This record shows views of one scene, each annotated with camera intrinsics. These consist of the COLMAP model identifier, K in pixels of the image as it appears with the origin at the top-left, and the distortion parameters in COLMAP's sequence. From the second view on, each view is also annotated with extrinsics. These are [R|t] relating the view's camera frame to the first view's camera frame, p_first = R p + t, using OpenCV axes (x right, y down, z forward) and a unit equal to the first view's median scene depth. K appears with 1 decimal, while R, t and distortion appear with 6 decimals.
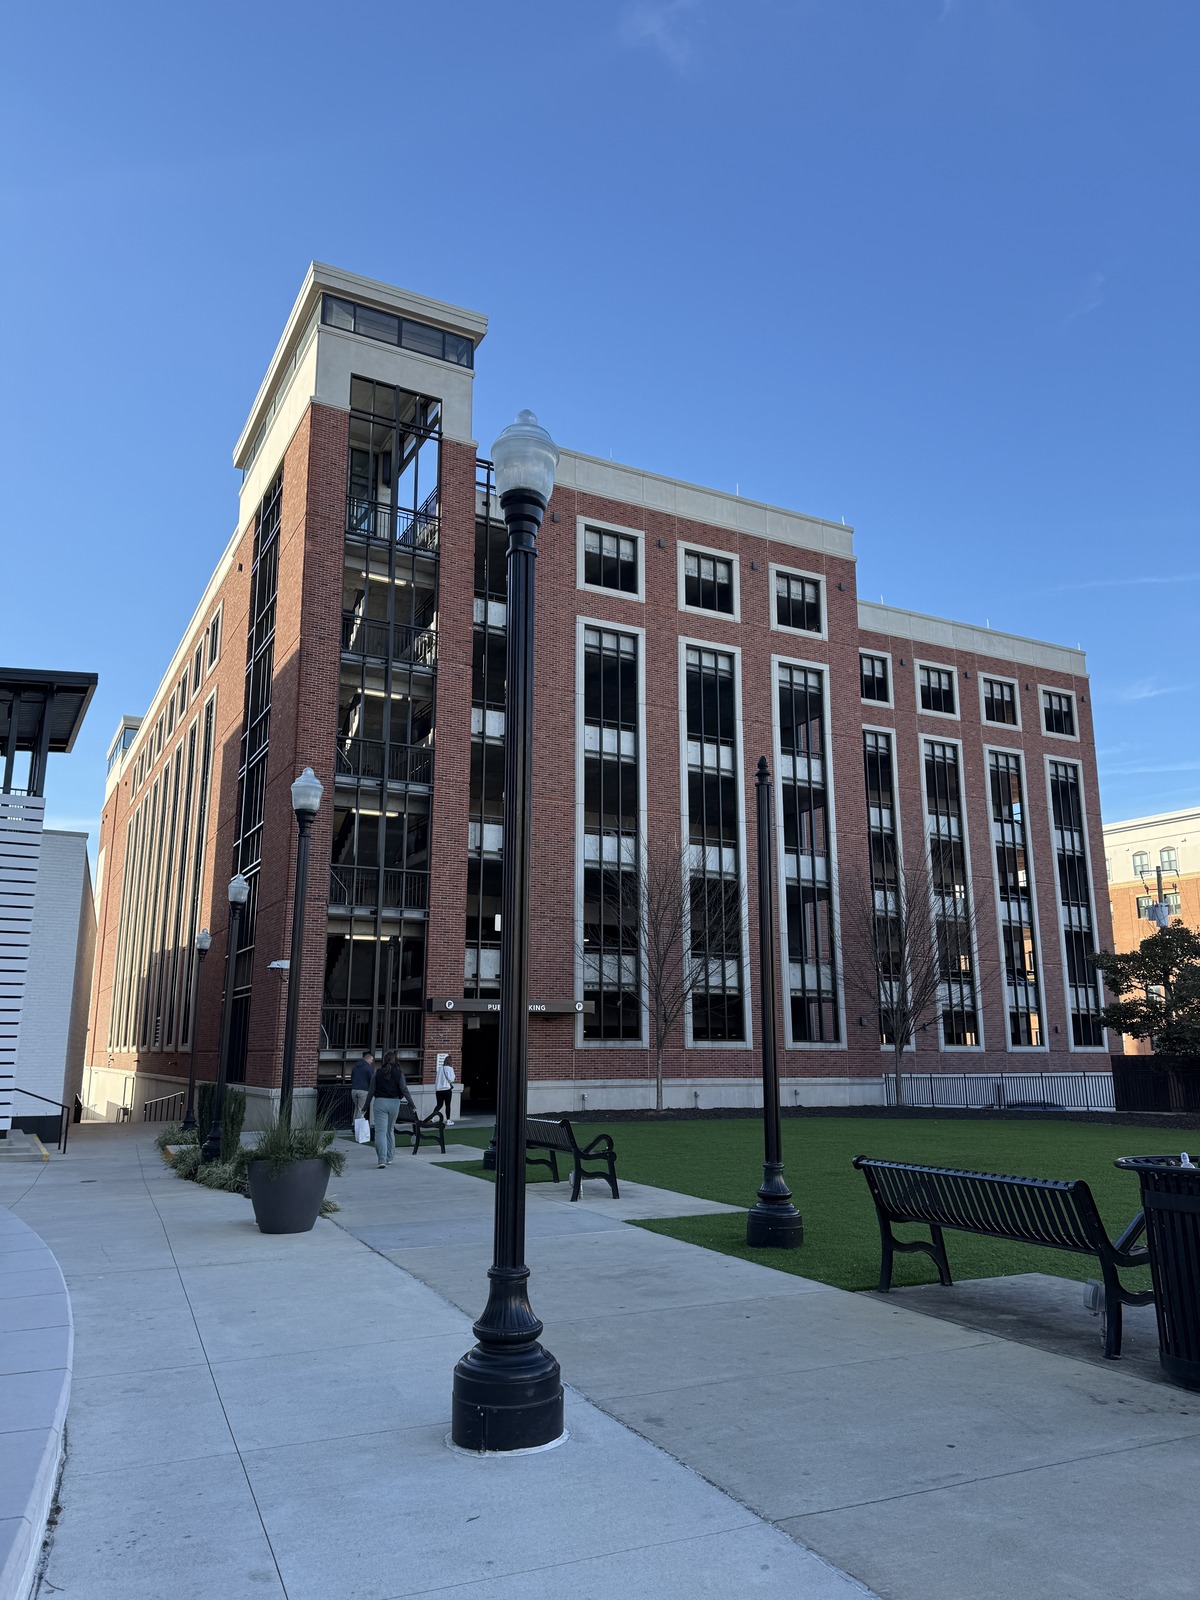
lens RADIAL K [[1128.5, 0, 603.5], [0, 1128.5, 804.7], [0, 0, 1]] dist [0.032527, -0.043765]
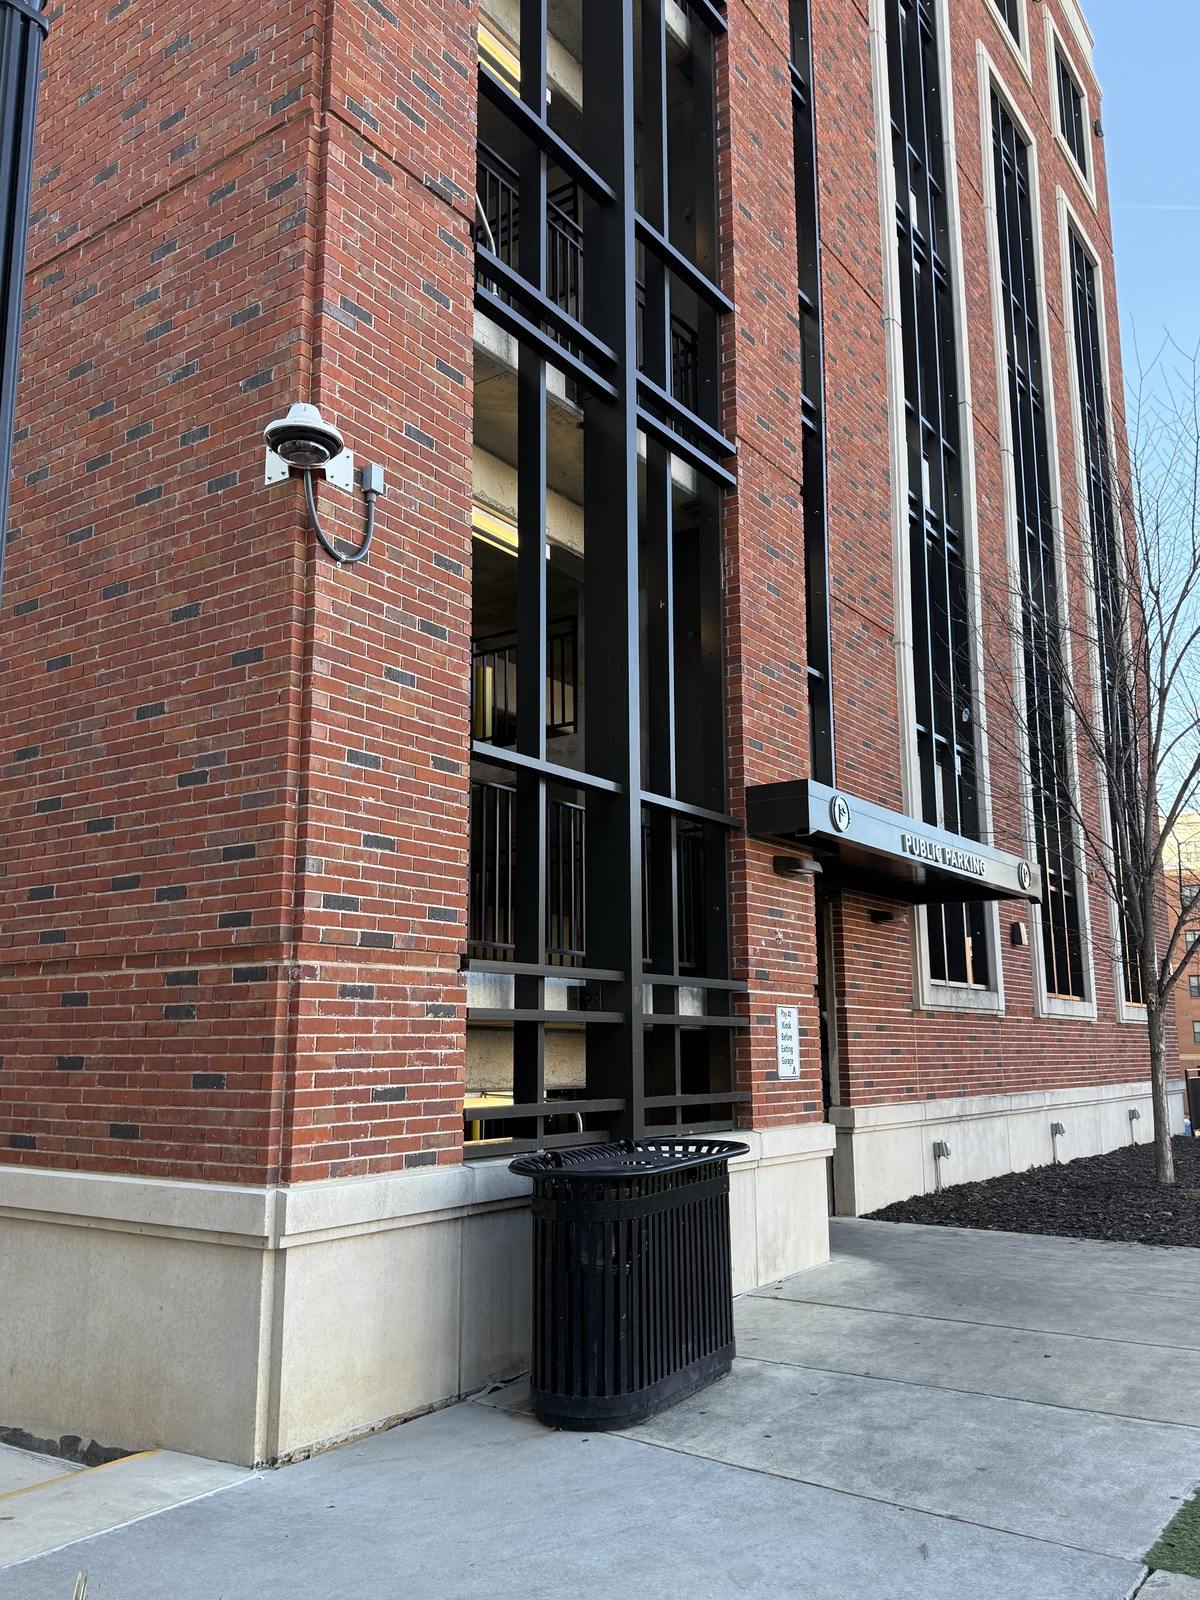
lens RADIAL K [[1274.9, 0, 600.0], [0, 1274.9, 800.0], [0, 0, 1]] dist [0.103241, -0.005216]
pose [[0.892191, 0.085603, 0.443472, -0.265119], [-0.094108, 0.995558, -0.002840, 0.153117], [-0.441745, -0.039200, 0.896284, 0.651777]]
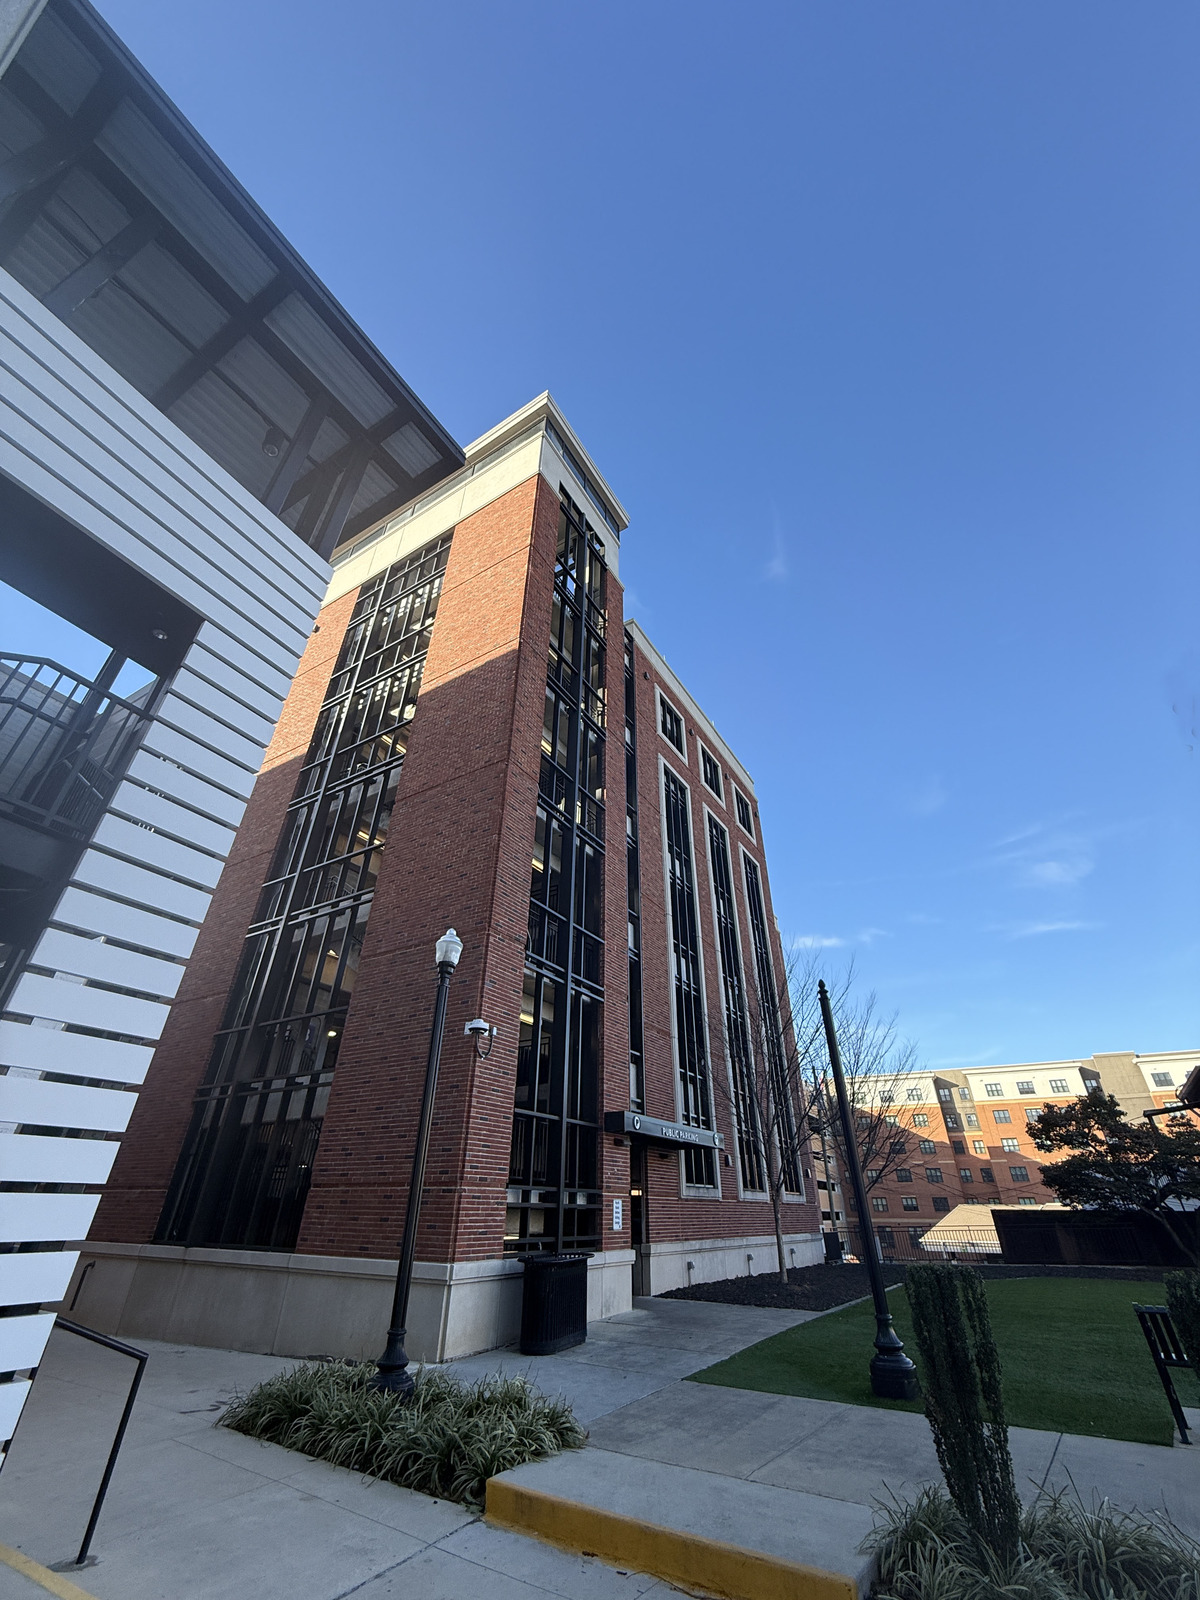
lens RADIAL K [[638.0, 0, 597.8], [0, 638.0, 793.1], [0, 0, 1]] dist [-0.001928, -0.000009]
pose [[0.866276, 0.284648, 0.410537, -0.331551], [-0.119790, 0.916172, -0.382464, 0.120921], [-0.484990, 0.282142, 0.827756, 0.516528]]
